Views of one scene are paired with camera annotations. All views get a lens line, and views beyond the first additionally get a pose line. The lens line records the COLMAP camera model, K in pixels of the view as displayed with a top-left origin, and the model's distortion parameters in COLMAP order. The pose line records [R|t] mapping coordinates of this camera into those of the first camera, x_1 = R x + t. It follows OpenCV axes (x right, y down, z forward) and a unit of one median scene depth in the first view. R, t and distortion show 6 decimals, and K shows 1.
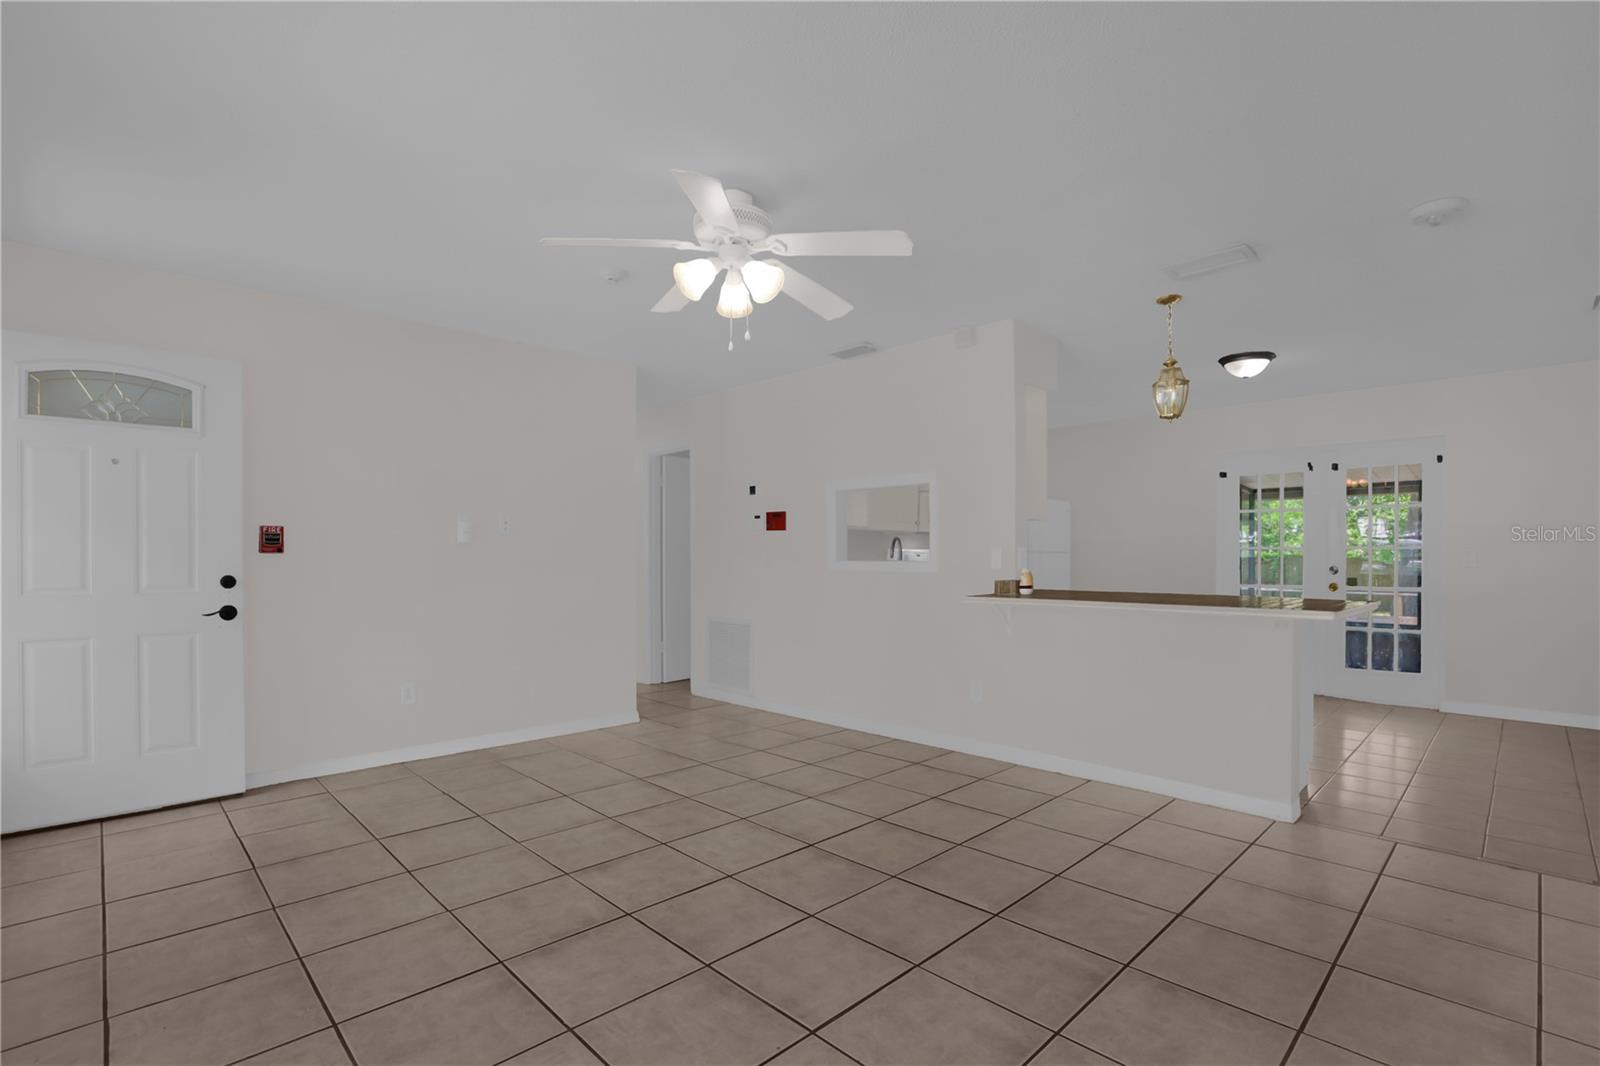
lens RADIAL K [[728.4, 0, 797.3], [0, 728.4, 548.9], [0, 0, 1]] dist [-0.029274, -0.000131]
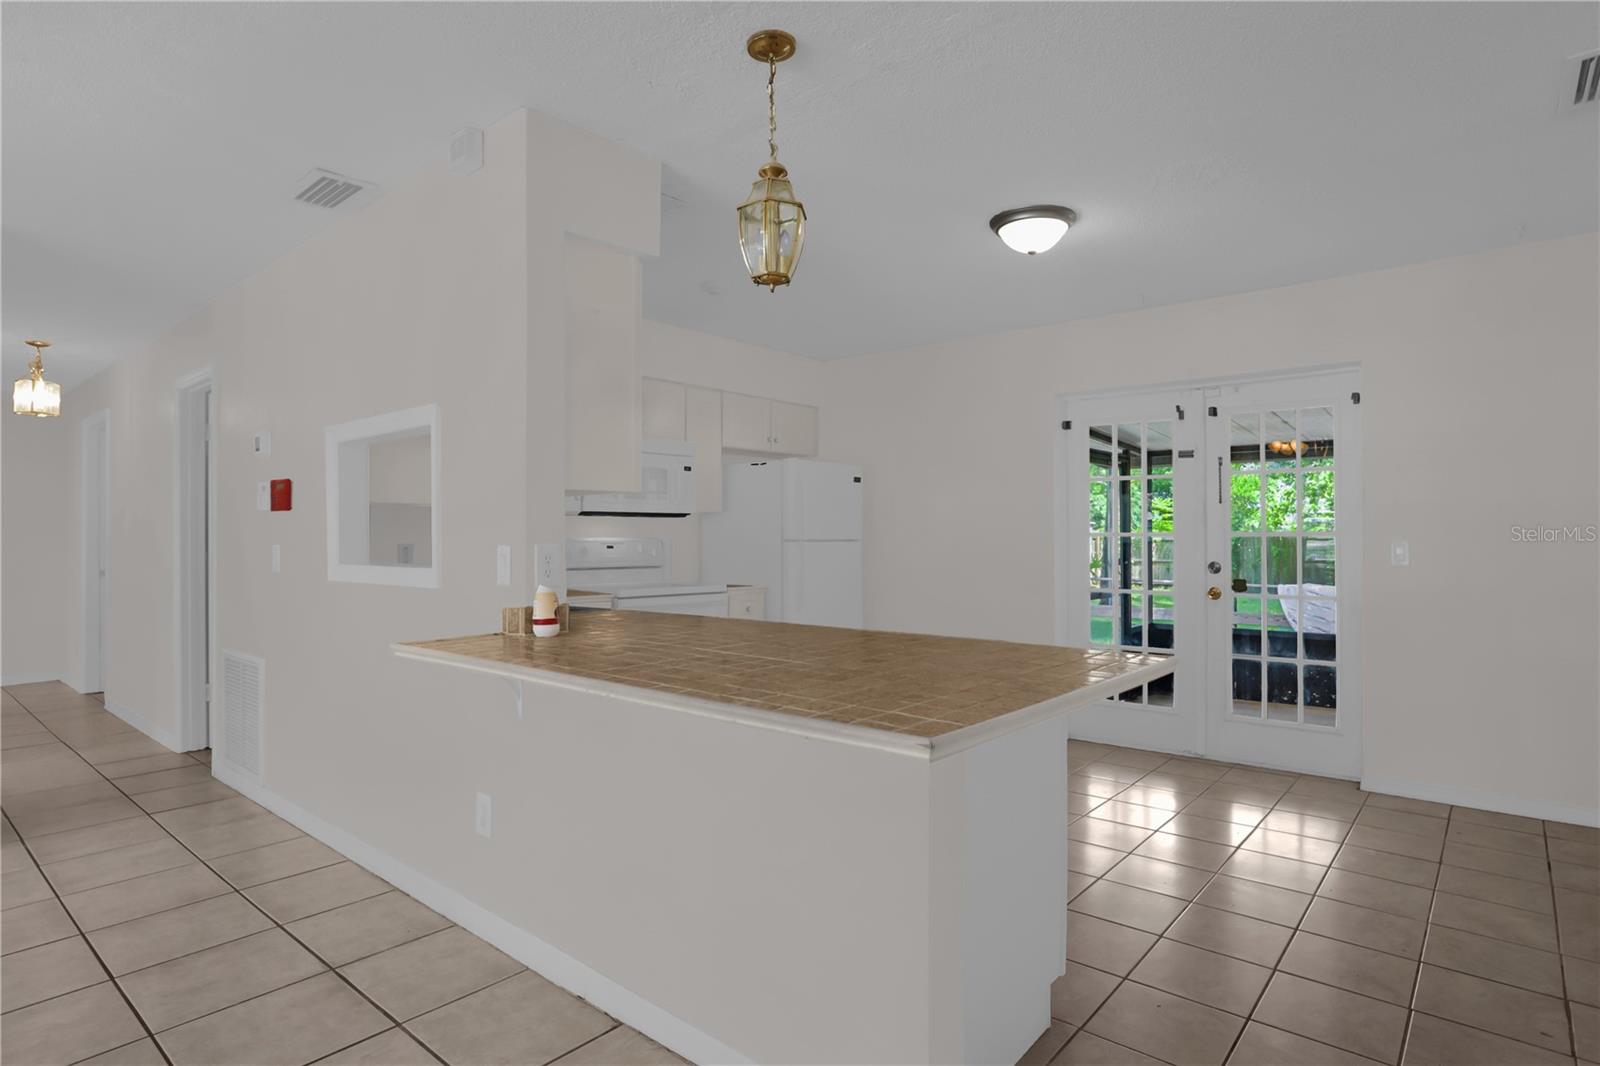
lens RADIAL K [[835.8, 0, 800.7], [0, 835.8, 528.7], [0, 0, 1]] dist [-0.024987, -0.000818]
pose [[0.996235, -0.007530, 0.086367, 0.313337], [0.008031, 0.999953, -0.005451, -0.005959], [-0.086322, 0.006124, 0.996248, 0.277474]]
